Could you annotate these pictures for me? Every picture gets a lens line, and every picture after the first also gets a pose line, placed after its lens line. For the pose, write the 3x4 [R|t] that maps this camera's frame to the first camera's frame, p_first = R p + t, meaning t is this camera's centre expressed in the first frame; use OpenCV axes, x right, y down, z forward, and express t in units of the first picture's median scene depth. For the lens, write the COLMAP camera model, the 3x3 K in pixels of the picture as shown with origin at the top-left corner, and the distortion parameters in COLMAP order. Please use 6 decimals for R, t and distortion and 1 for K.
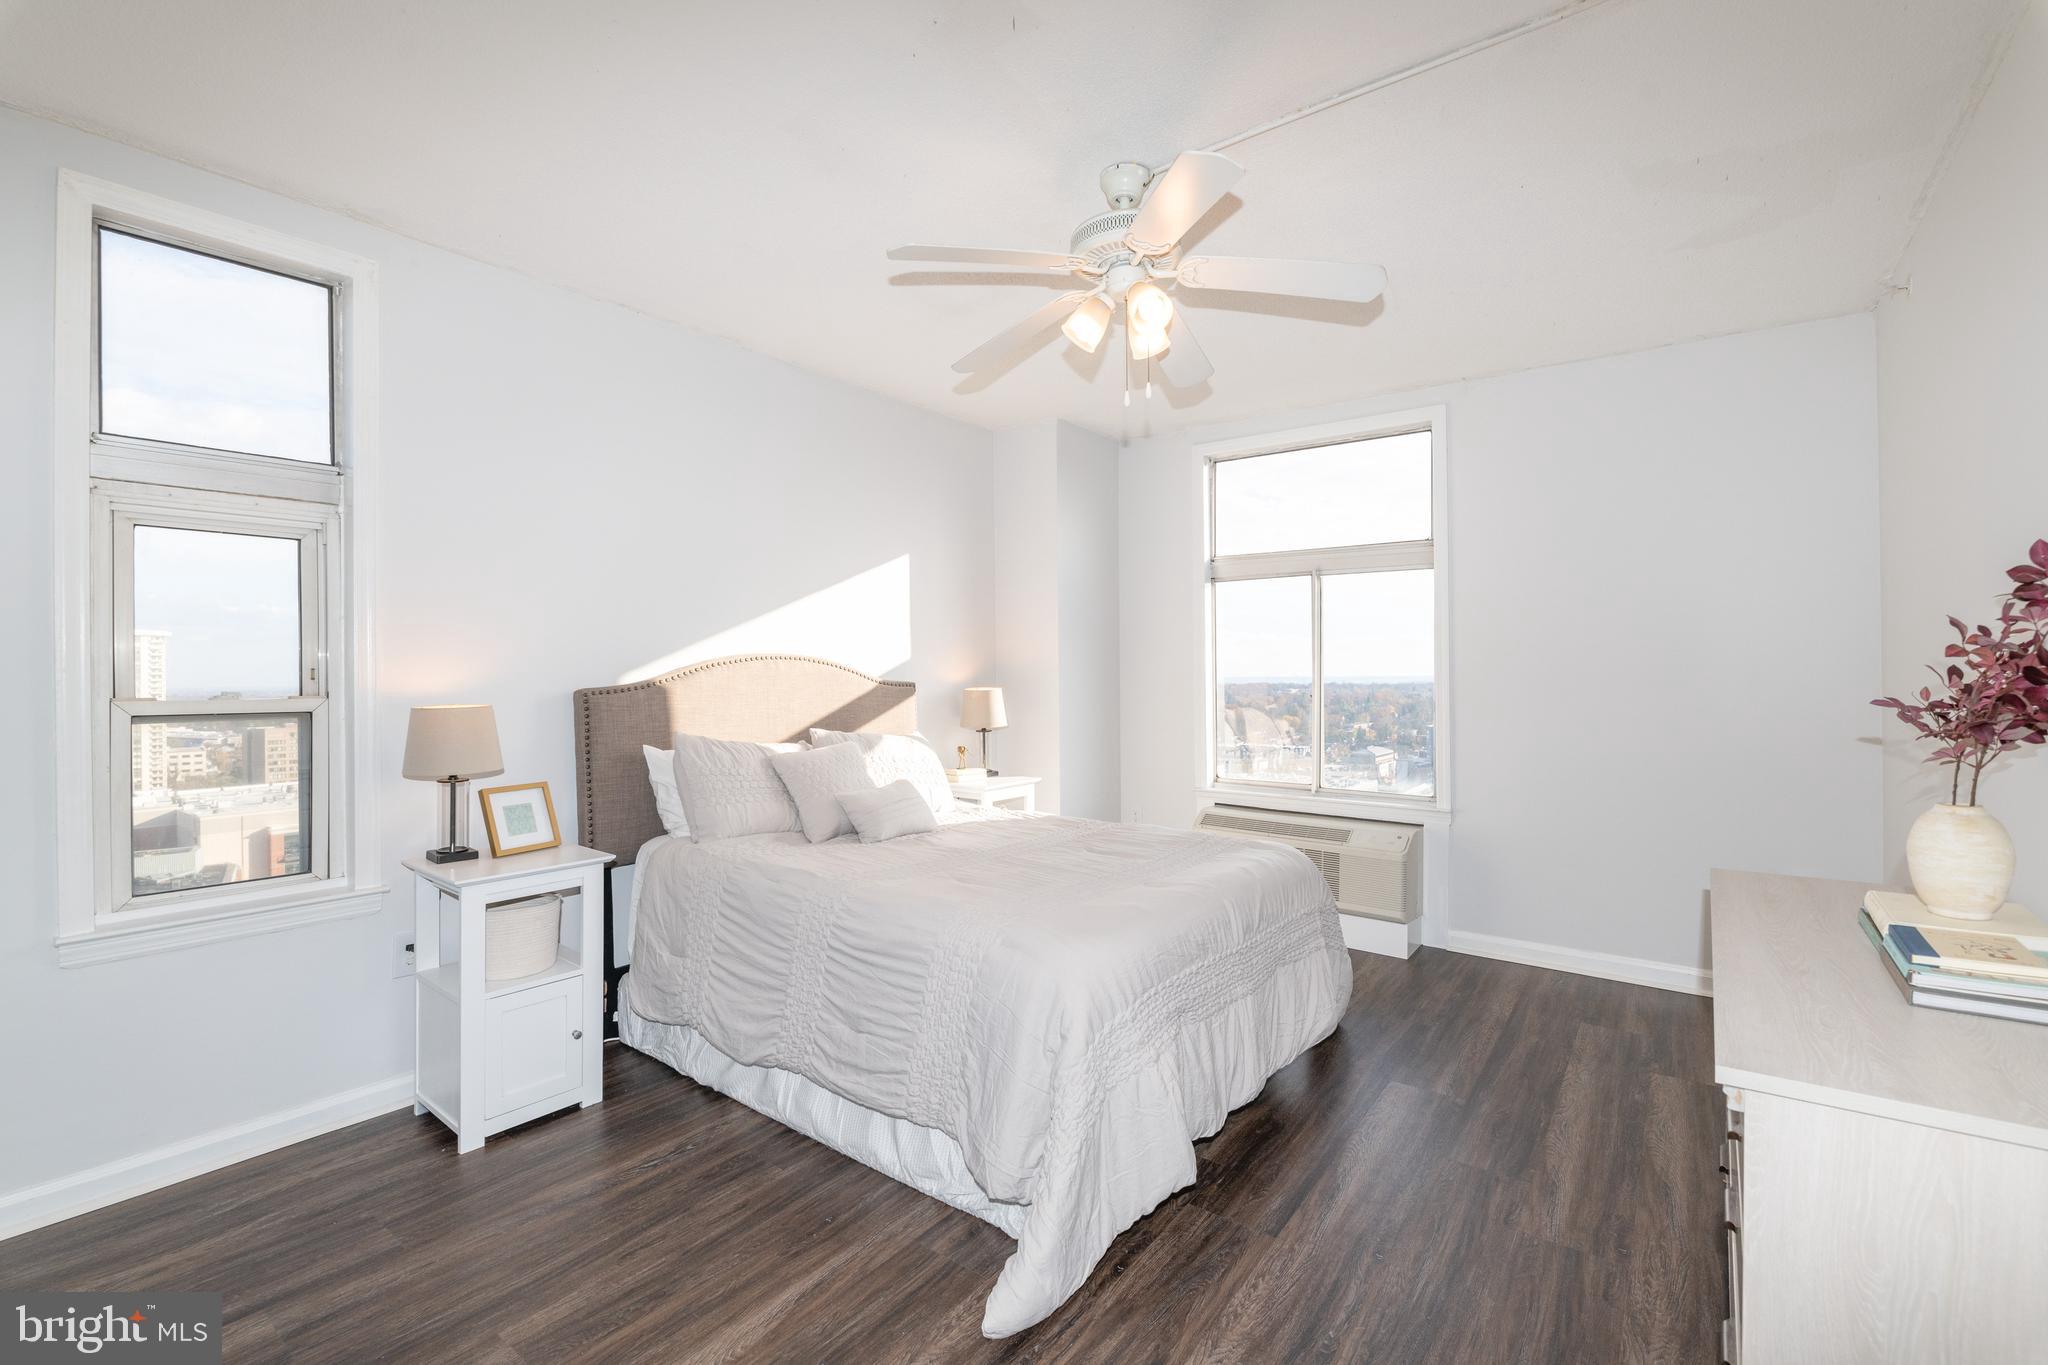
lens RADIAL K [[899.6, 0, 1017.2], [0, 899.6, 678.3], [0, 0, 1]] dist [-0.001126, -0.000345]
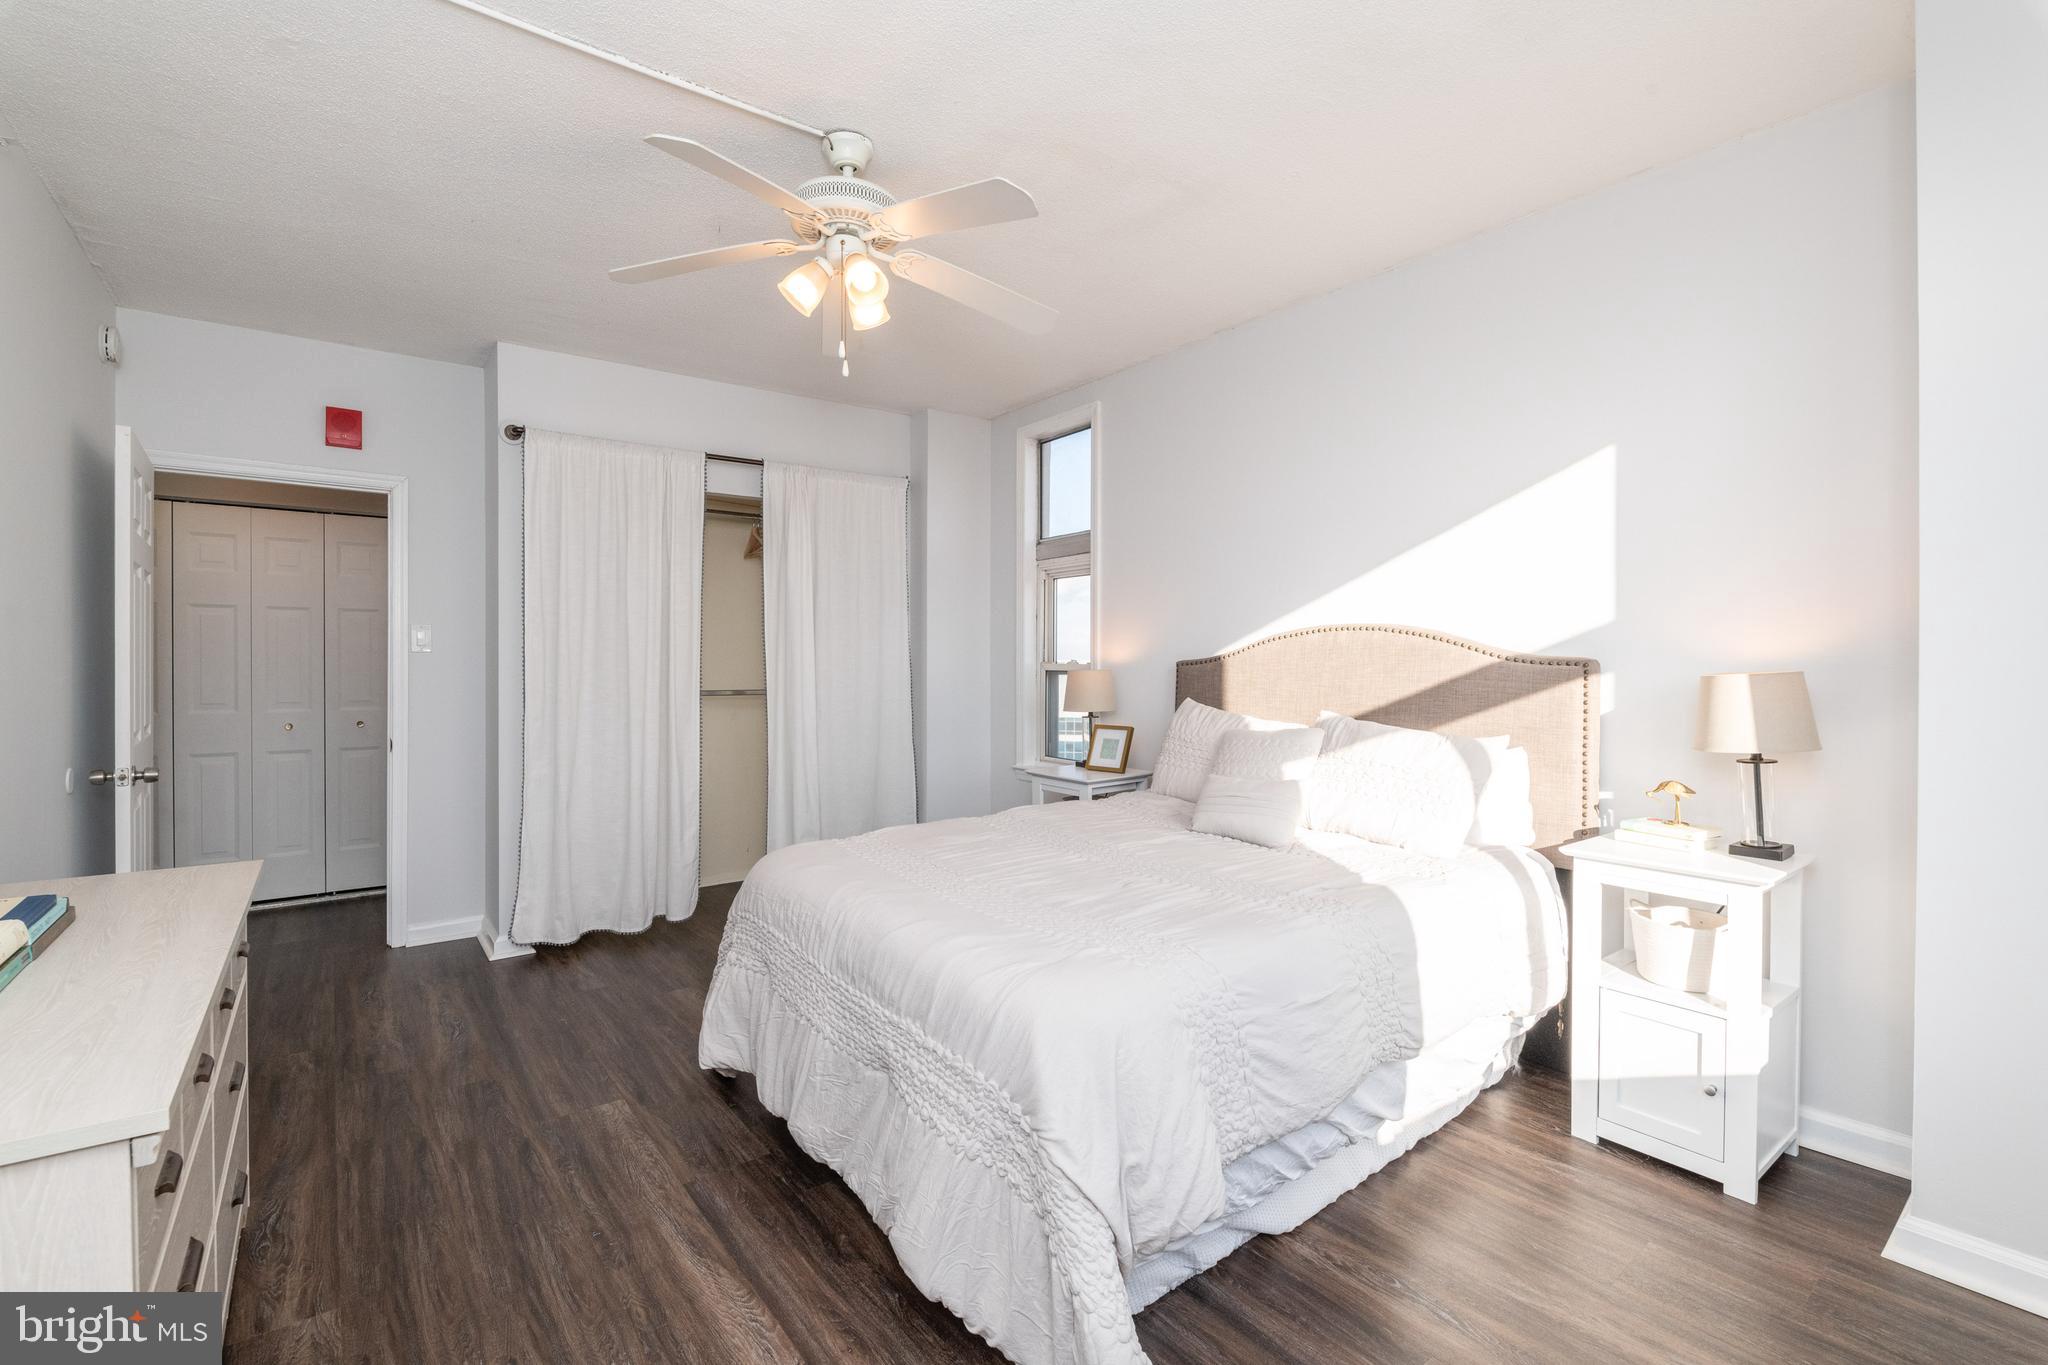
lens RADIAL K [[889.3, 0, 1023.3], [0, 889.3, 669.4], [0, 0, 1]] dist [-0.000043, -0.000479]
pose [[-0.258673, 0.019262, -0.965773, 1.148489], [-0.000287, 0.999800, 0.020018, -0.002123], [0.965965, 0.005455, -0.258616, 1.608968]]
